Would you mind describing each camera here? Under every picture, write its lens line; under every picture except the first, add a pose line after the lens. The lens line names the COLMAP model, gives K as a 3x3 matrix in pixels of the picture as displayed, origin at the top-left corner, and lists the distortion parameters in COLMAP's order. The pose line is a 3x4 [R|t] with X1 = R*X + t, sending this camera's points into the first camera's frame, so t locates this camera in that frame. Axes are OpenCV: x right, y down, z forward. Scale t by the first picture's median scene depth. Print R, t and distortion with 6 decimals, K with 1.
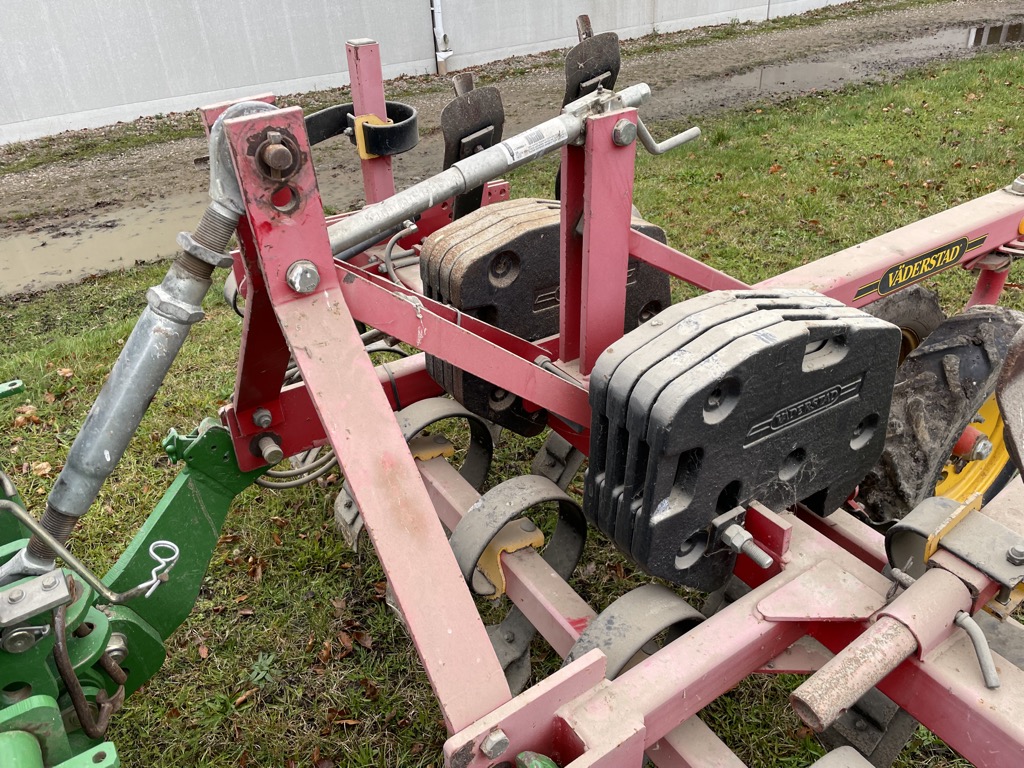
lens RADIAL K [[772.2, 0, 505.9], [0, 772.2, 388.6], [0, 0, 1]] dist [0.086430, -0.115612]
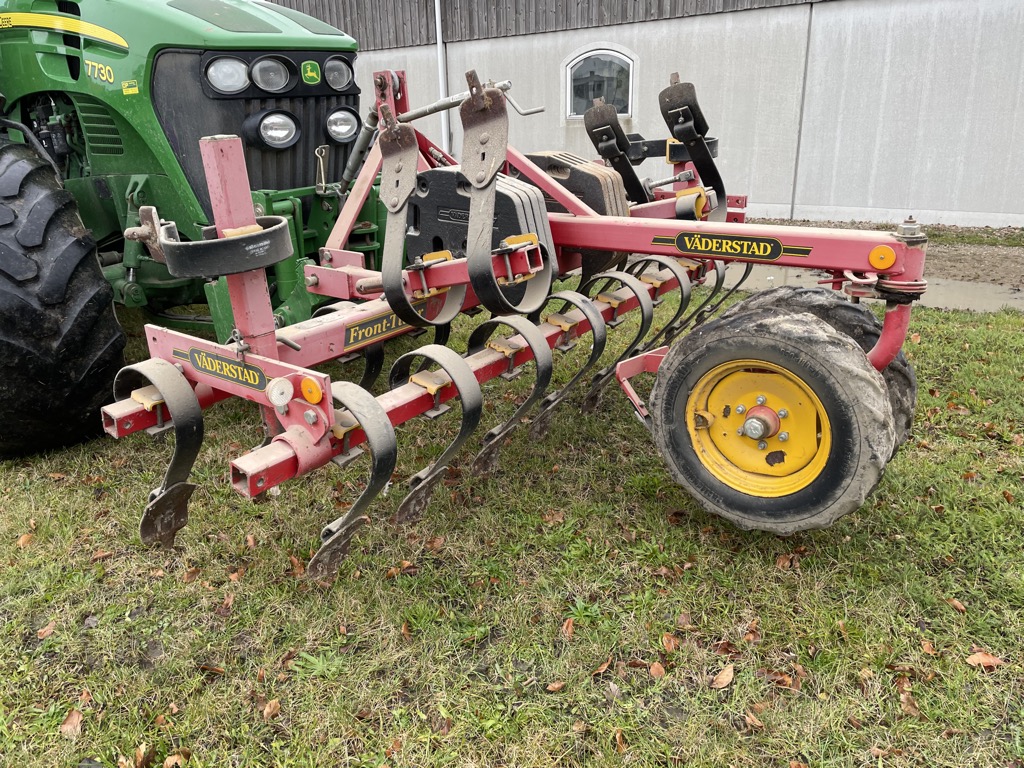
lens RADIAL K [[769.9, 0, 506.7], [0, 769.9, 369.4], [0, 0, 1]] dist [0.090696, -0.114606]
pose [[0.327762, 0.334438, -0.883586, 1.918235], [-0.486738, 0.861351, 0.145469, 0.017826], [0.809727, 0.382396, 0.445101, 0.210984]]
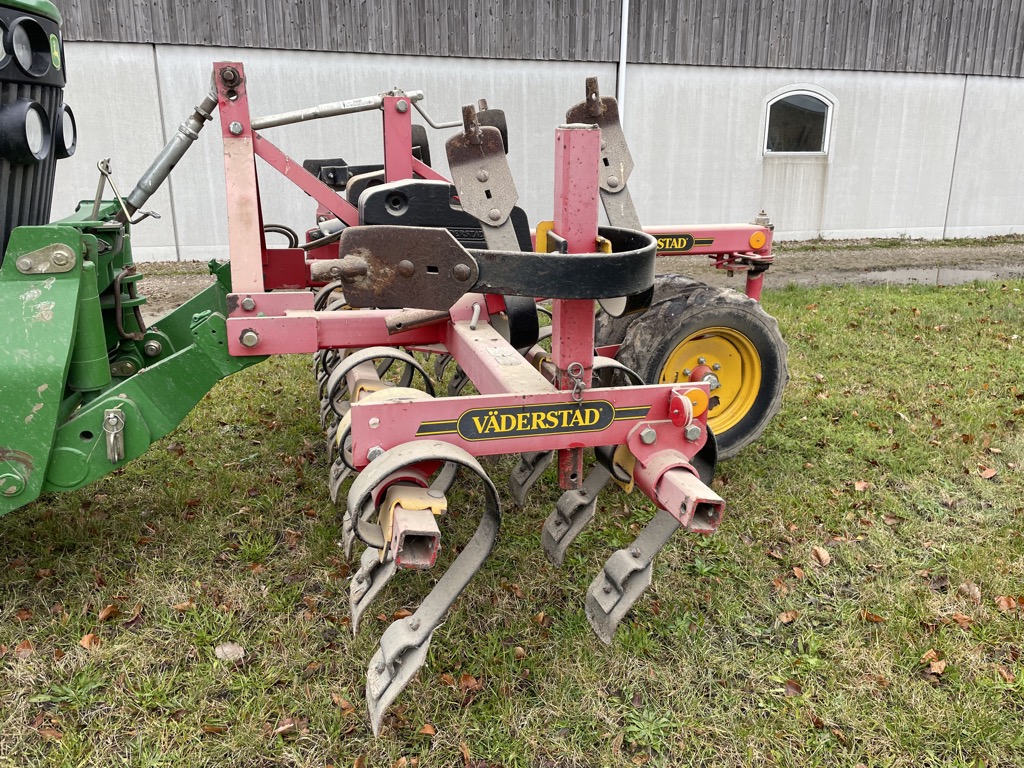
lens RADIAL K [[769.2, 0, 511.5], [0, 769.2, 373.4], [0, 0, 1]] dist [0.085340, -0.112842]
pose [[0.951557, 0.135192, -0.276155, 0.849121], [-0.203957, 0.949639, -0.237882, 0.627073], [0.230088, 0.282682, 0.931209, -0.566047]]
